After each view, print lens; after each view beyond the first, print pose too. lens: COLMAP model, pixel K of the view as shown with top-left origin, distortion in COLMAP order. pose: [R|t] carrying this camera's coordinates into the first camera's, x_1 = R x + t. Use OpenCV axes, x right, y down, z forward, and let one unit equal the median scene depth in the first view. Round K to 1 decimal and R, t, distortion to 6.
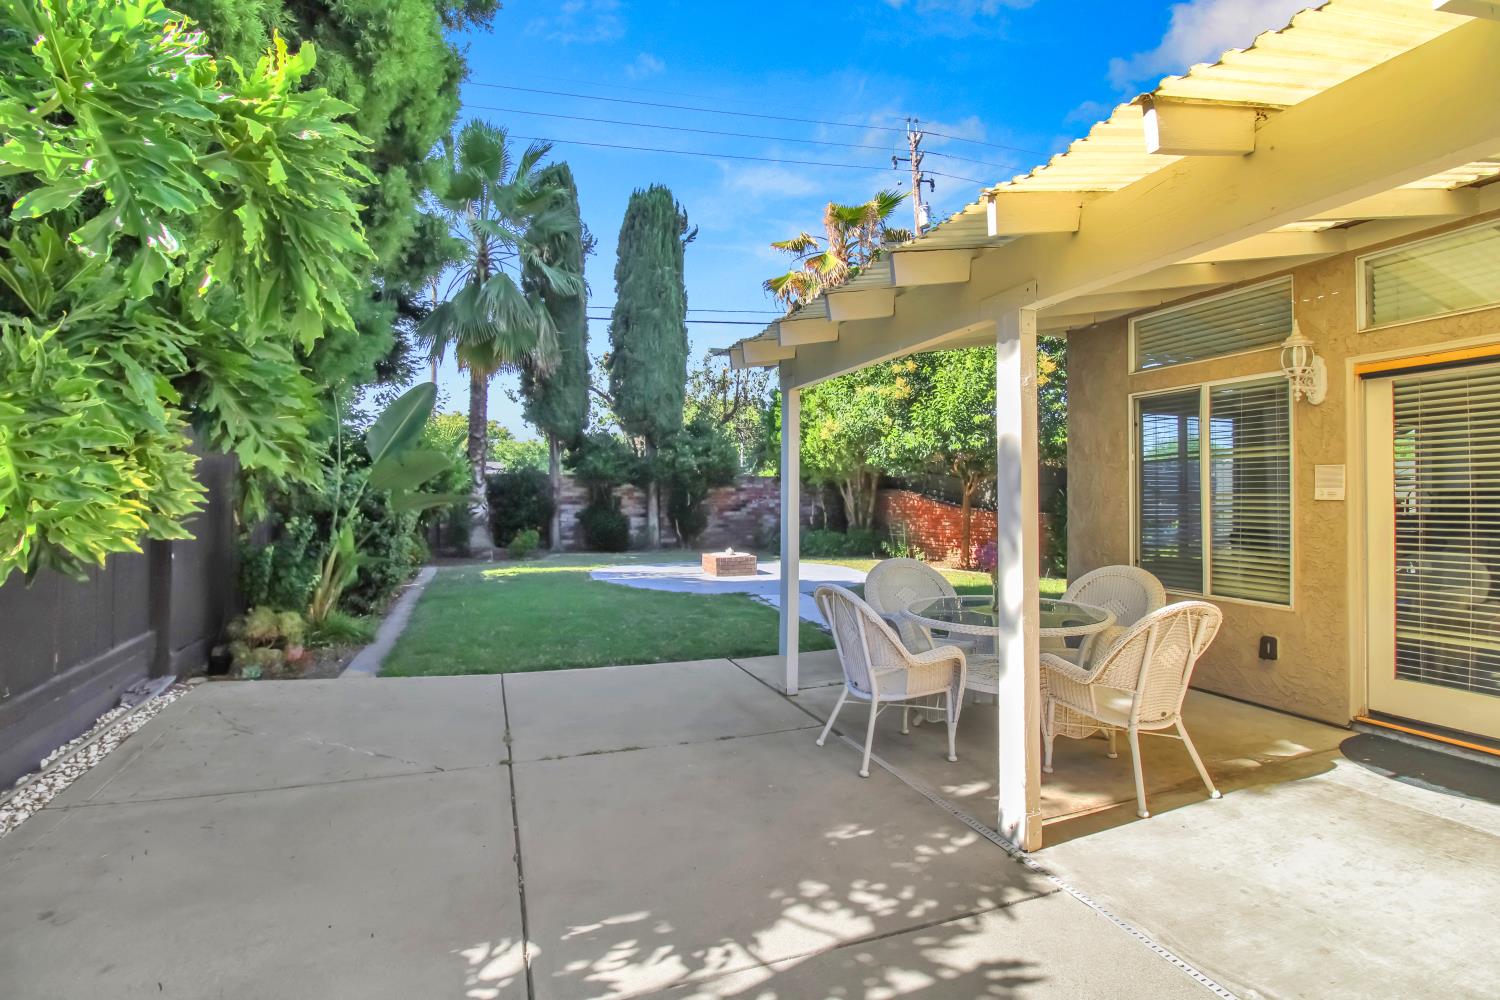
lens RADIAL K [[707.7, 0, 746.9], [0, 707.7, 492.3], [0, 0, 1]] dist [-0.004969, -0.010747]
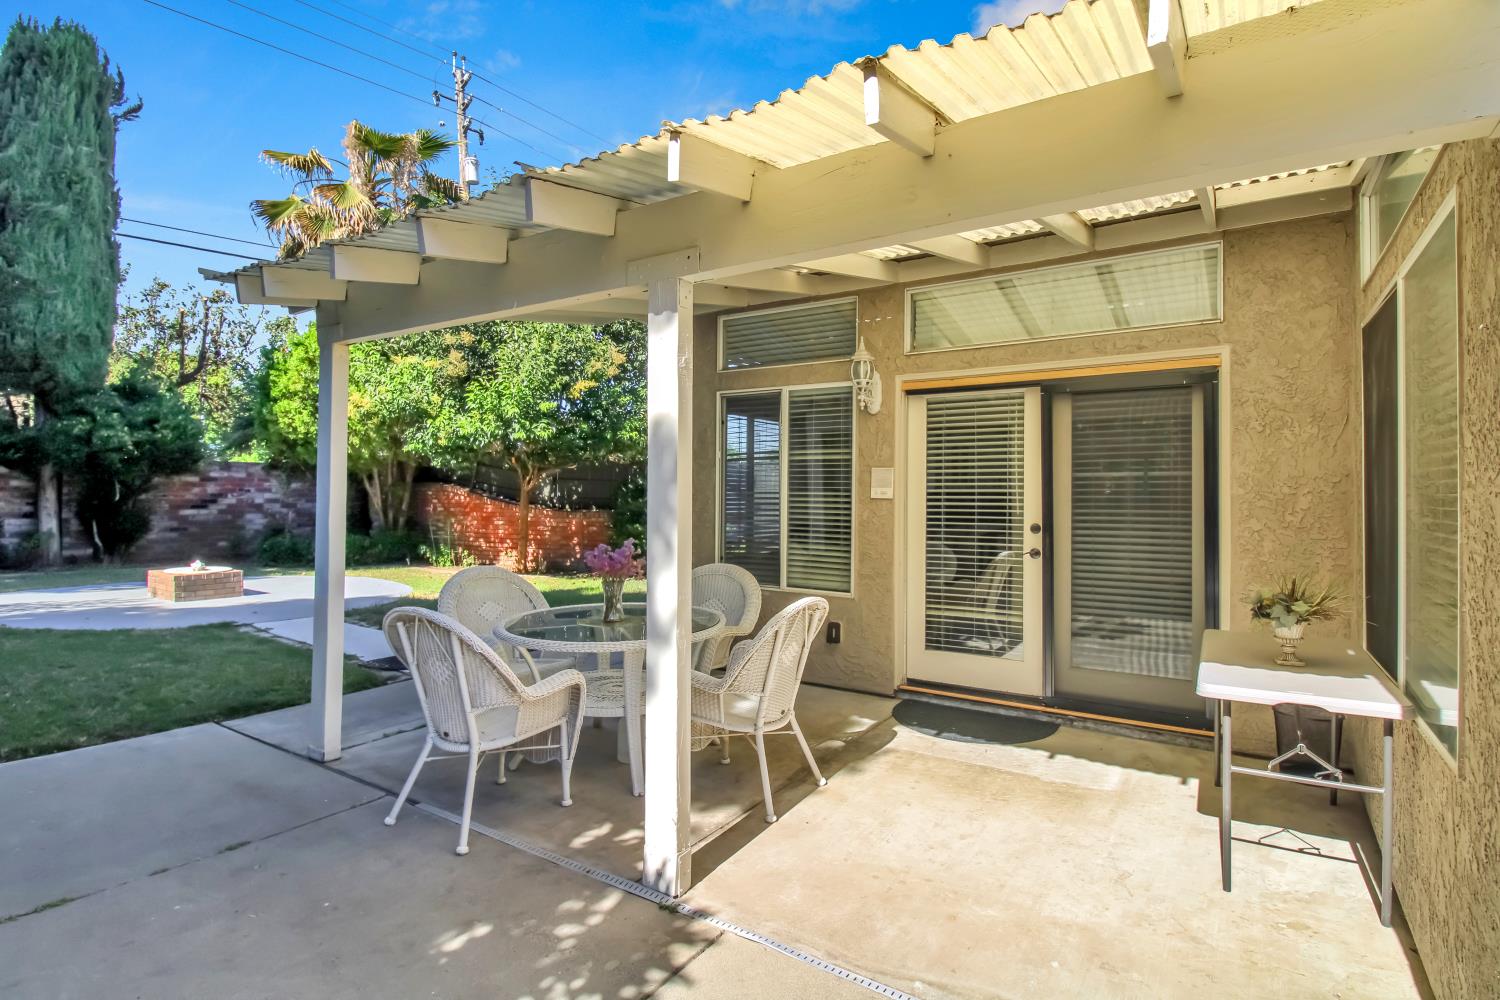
lens RADIAL K [[751.5, 0, 752.3], [0, 751.5, 491.2], [0, 0, 1]] dist [0.003861, -0.012822]
pose [[0.801914, 0.011753, 0.597324, -0.068372], [-0.014375, 0.999897, -0.000376, 0.002474], [-0.597267, -0.008285, 0.802000, 0.144335]]
